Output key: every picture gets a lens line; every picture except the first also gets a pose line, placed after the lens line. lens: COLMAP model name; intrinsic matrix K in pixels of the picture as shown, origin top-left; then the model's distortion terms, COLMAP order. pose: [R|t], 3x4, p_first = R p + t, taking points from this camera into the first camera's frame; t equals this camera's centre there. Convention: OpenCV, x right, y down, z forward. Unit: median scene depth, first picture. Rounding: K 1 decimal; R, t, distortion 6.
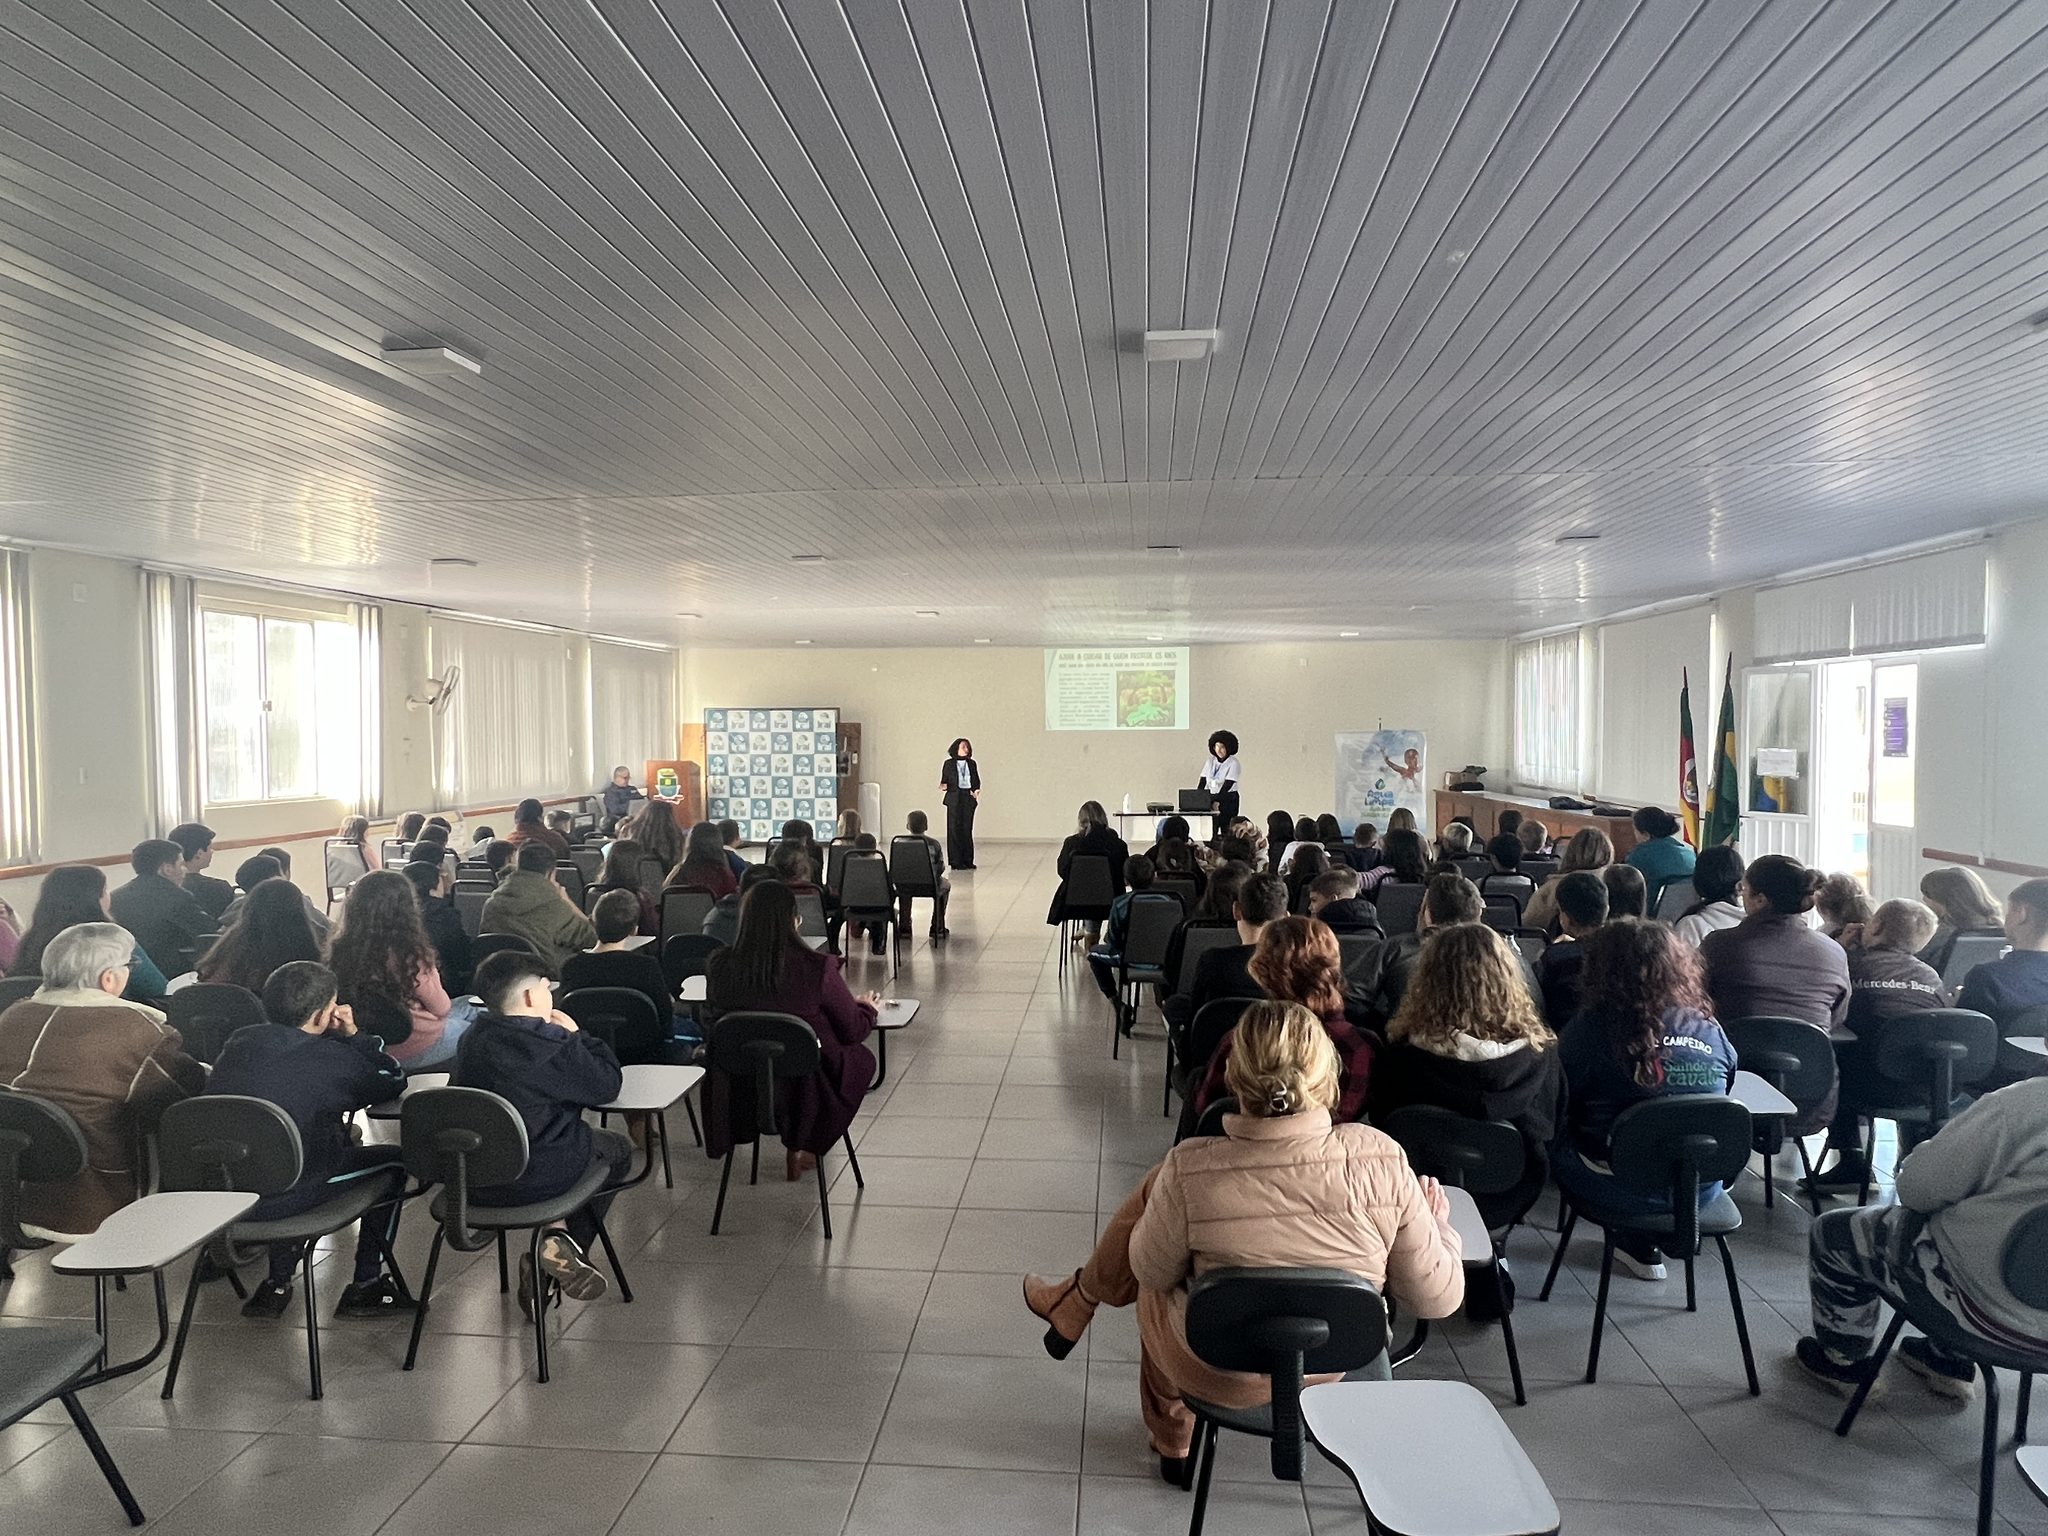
lens RADIAL K [[1203.7, 0, 1023.5], [0, 1203.7, 768.5], [0, 0, 1]] dist [0.005900, -0.004983]
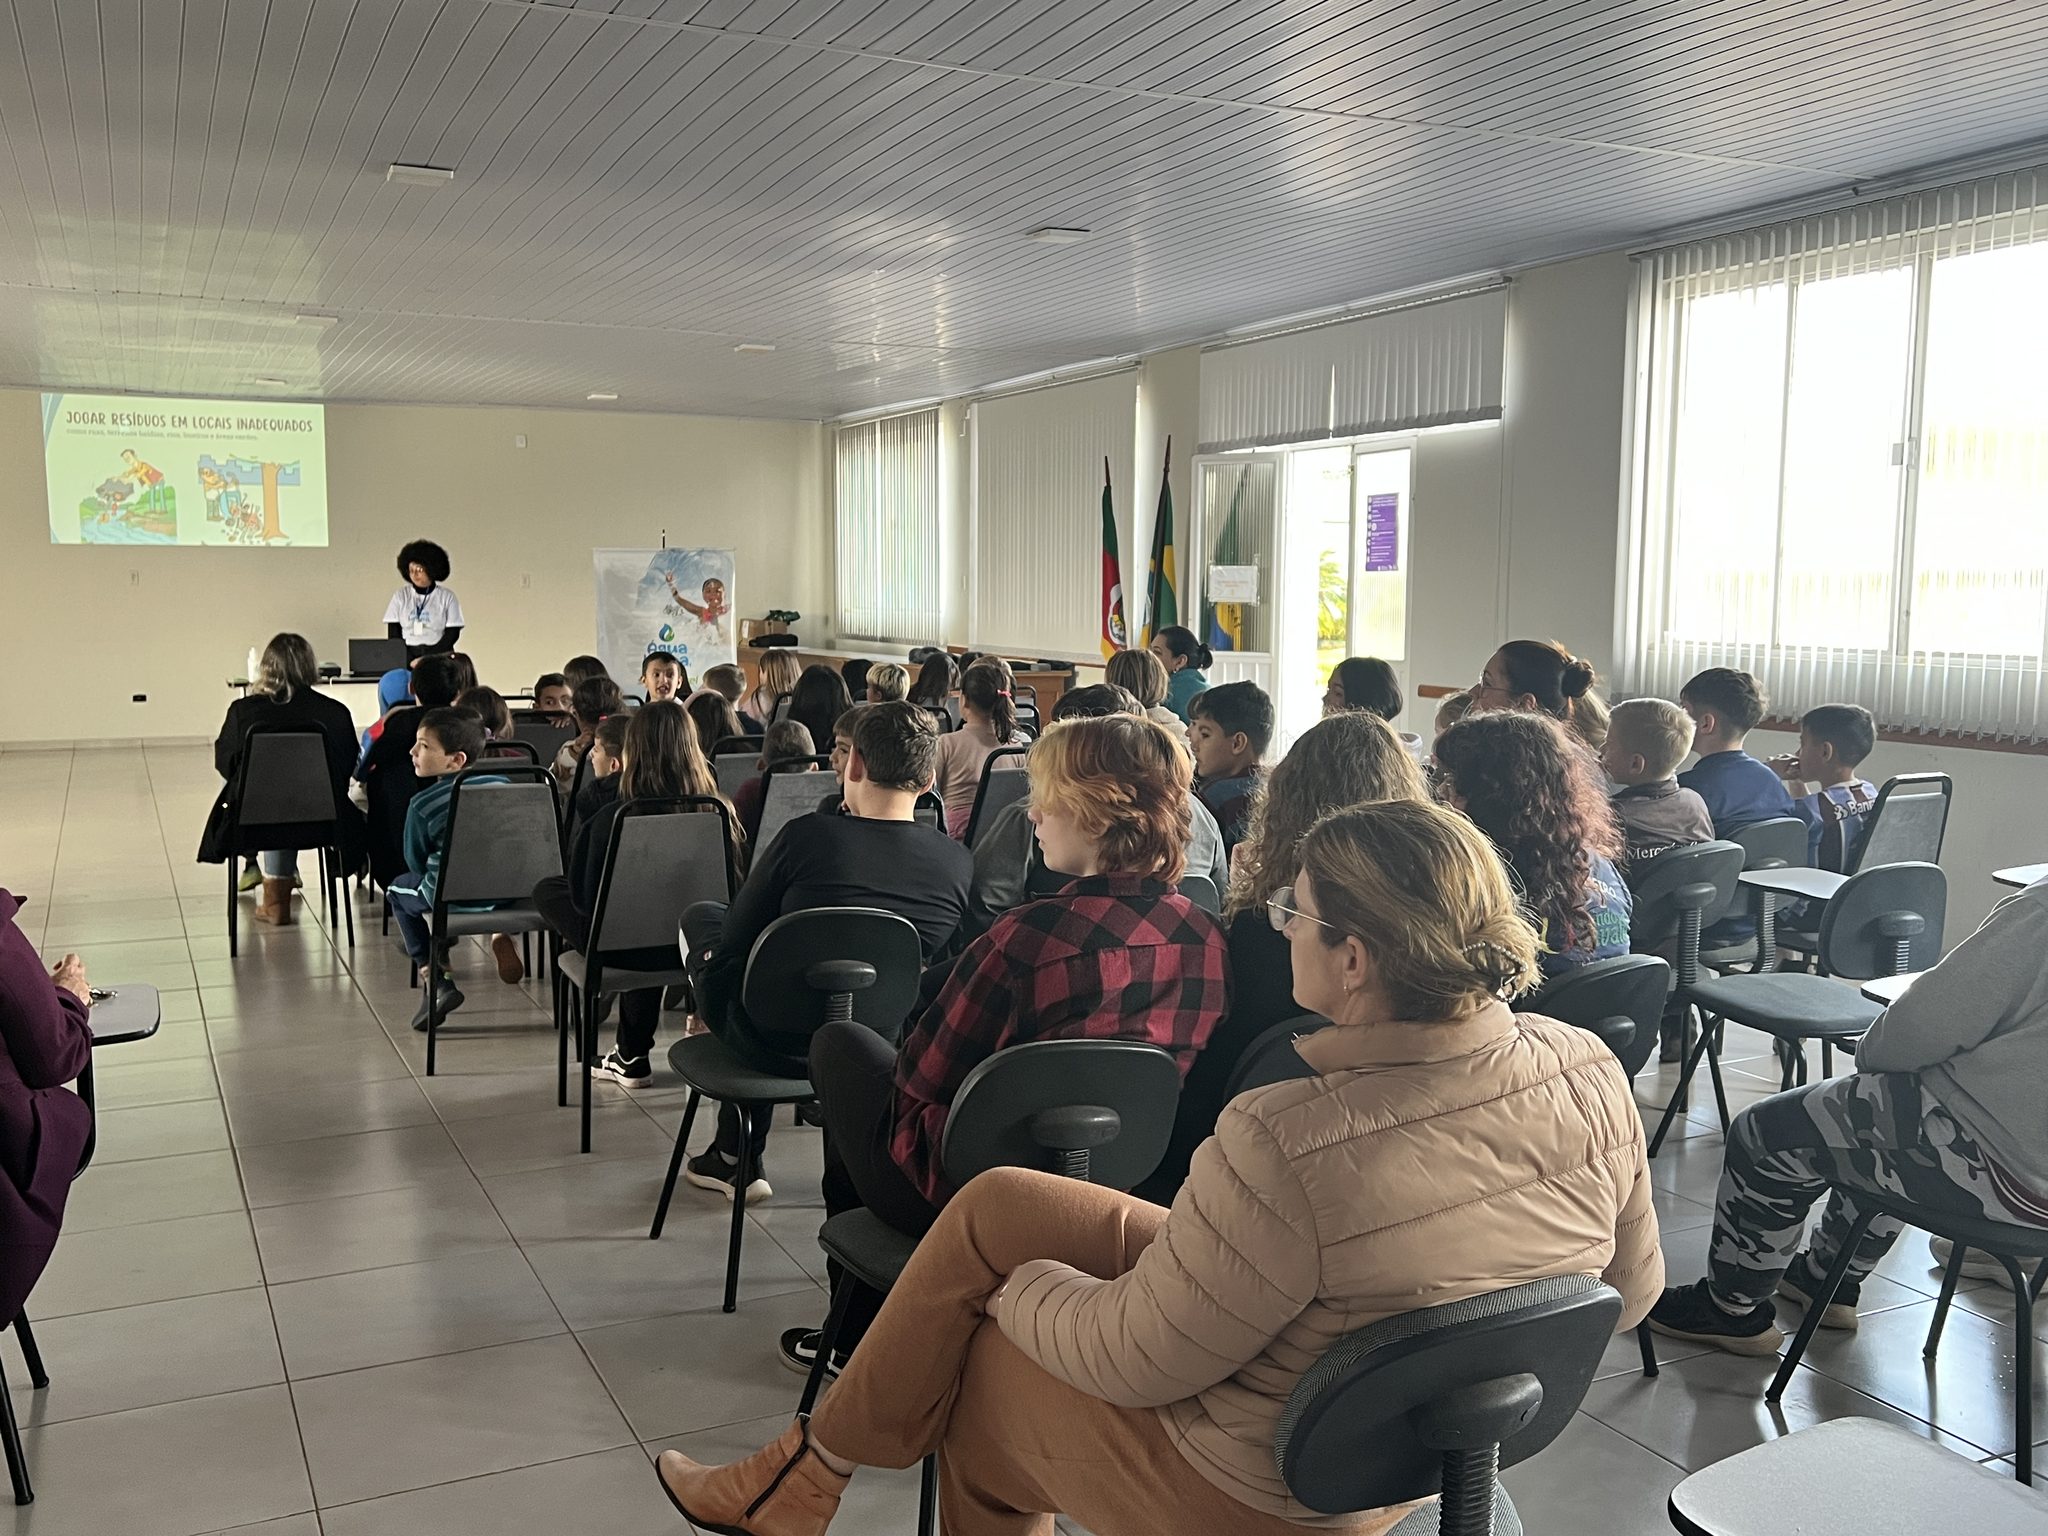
lens RADIAL K [[1806.2, 0, 1018.6], [0, 1806.2, 789.6], [0, 0, 1]] dist [0.106970, -0.174290]
pose [[0.854385, -0.050292, 0.517201, -0.080569], [0.008880, 0.996573, 0.082237, 0.029032], [-0.519565, -0.065669, 0.851904, 0.099715]]
